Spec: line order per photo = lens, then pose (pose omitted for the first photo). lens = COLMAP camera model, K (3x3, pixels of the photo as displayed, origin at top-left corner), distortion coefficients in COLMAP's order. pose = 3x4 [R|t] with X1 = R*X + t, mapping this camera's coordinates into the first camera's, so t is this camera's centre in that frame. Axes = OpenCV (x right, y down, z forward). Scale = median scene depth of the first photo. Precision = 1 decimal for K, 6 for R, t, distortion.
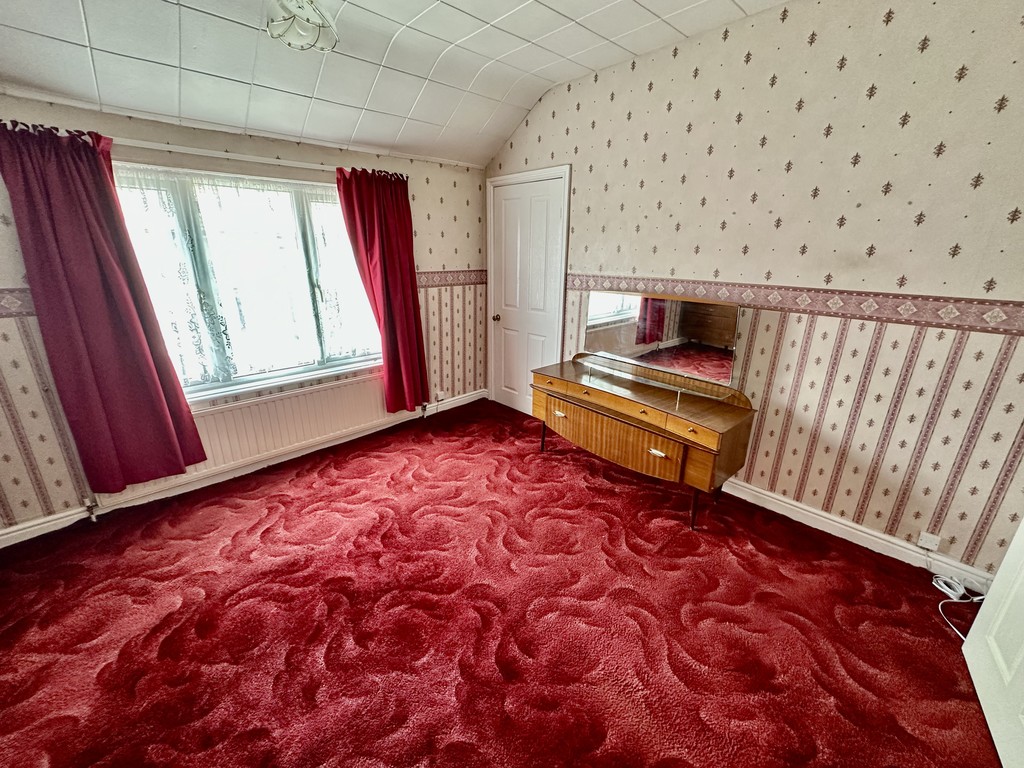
lens RADIAL K [[408.9, 0, 507.1], [0, 408.9, 384.2], [0, 0, 1]] dist [-0.000387, 0.000243]
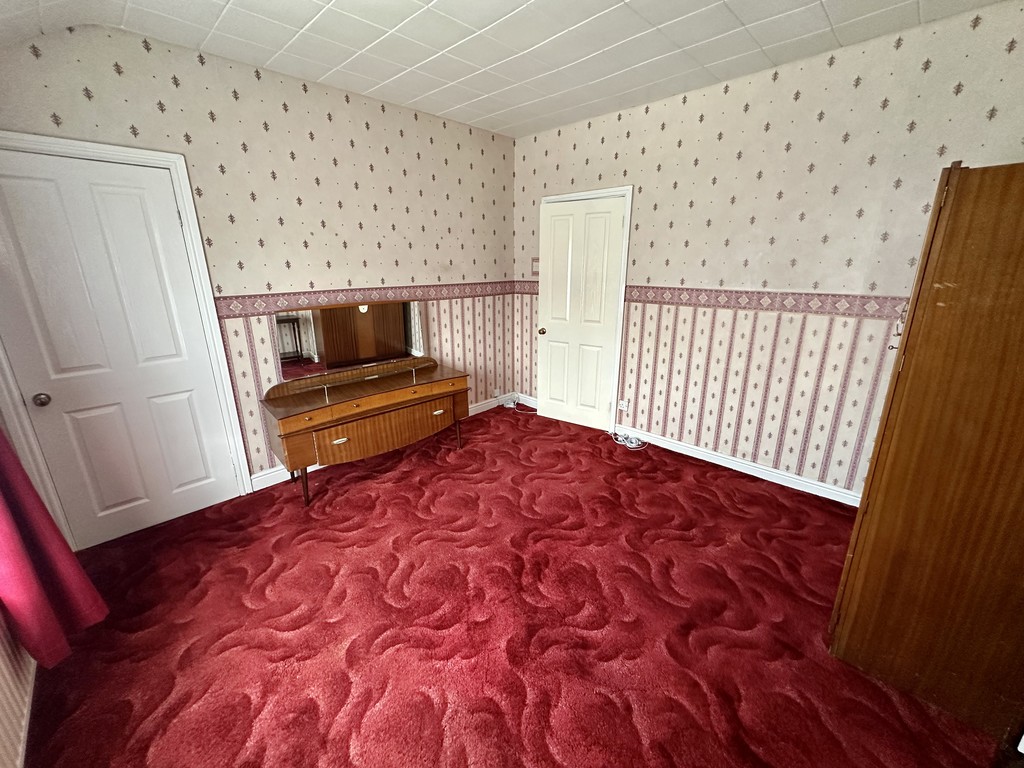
lens RADIAL K [[408.9, 0, 511.7], [0, 408.9, 385.8], [0, 0, 1]] dist [-0.000387, 0.000243]
pose [[-0.036151, -0.296059, 0.954485, -0.919059], [0.328223, 0.898608, 0.291159, -0.227692], [-0.943908, 0.323810, 0.064688, 0.669016]]
